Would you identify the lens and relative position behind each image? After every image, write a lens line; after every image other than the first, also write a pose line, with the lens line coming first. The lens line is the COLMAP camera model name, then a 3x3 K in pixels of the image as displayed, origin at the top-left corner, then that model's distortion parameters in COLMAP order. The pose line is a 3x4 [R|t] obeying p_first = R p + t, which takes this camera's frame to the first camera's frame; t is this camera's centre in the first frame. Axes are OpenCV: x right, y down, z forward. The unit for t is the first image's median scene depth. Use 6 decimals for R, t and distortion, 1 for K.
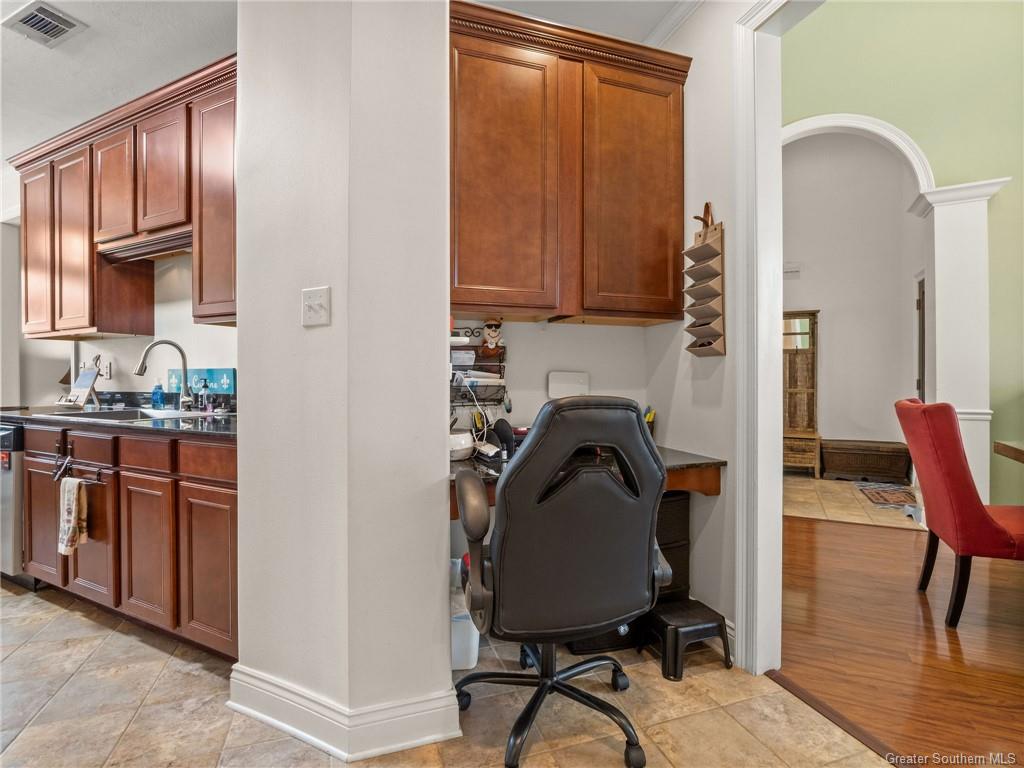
lens RADIAL K [[501.8, 0, 514.0], [0, 501.8, 380.8], [0, 0, 1]] dist [-0.017921, 0.003948]
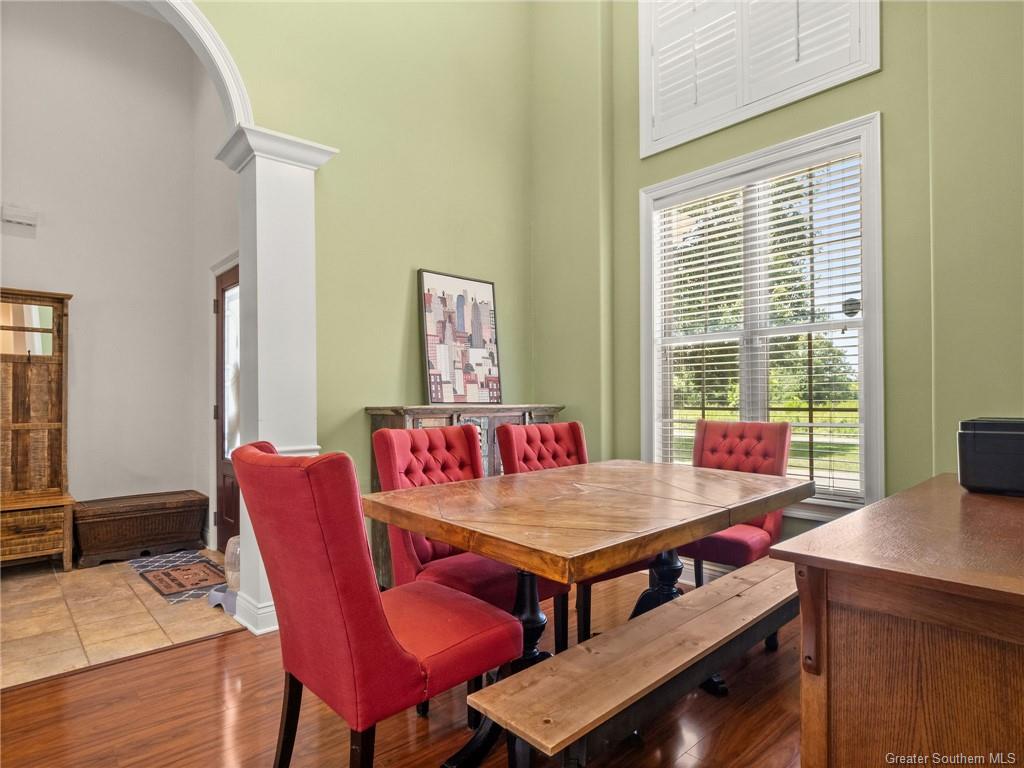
lens RADIAL K [[556.7, 0, 511.8], [0, 556.7, 392.9], [0, 0, 1]] dist [0.000468, 0.001540]
pose [[0.343822, 0.011025, 0.938970, 0.289847], [0.011571, 0.999805, -0.015976, -0.004620], [-0.938964, 0.016358, 0.343628, 0.477755]]
